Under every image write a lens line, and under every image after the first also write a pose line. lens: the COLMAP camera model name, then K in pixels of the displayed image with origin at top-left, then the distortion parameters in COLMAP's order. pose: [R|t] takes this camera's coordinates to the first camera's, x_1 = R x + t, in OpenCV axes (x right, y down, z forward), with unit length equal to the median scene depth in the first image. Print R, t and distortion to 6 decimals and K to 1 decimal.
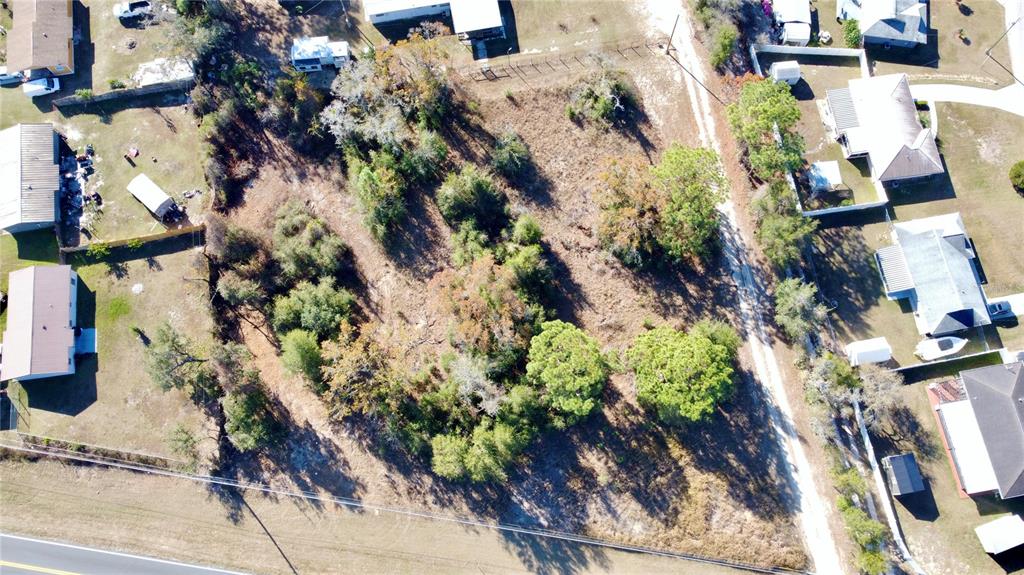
lens RADIAL K [[780.5, 0, 509.2], [0, 780.5, 288.9], [0, 0, 1]] dist [0.002517, -0.003414]
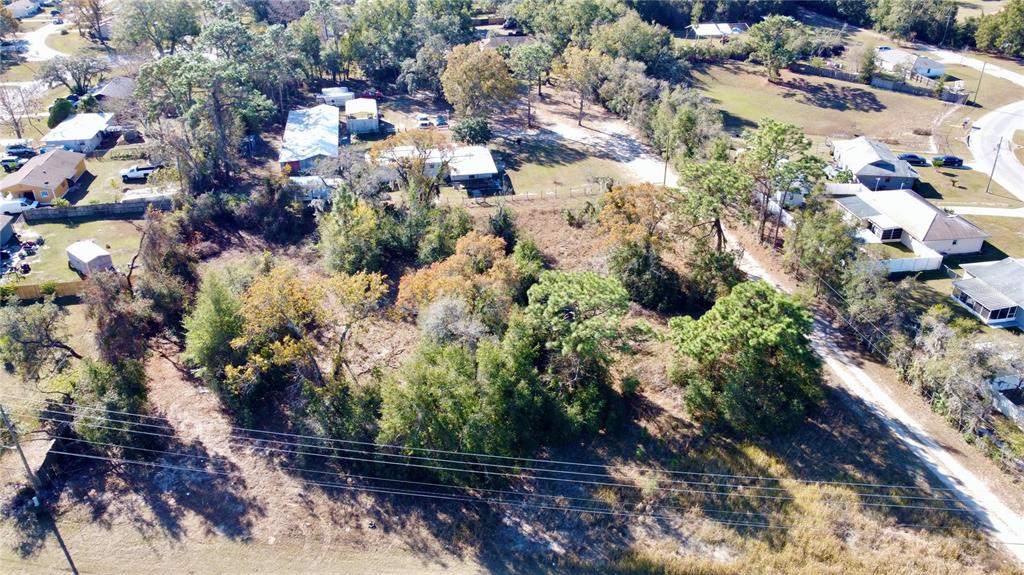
lens RADIAL K [[780.5, 0, 512.4], [0, 780.5, 285.2], [0, 0, 1]] dist [0.002517, -0.003414]
pose [[0.999969, -0.007597, -0.002039, 0.012679], [0.003931, 0.707154, -0.707049, 0.543693], [0.006814, 0.707019, 0.707162, 0.432689]]
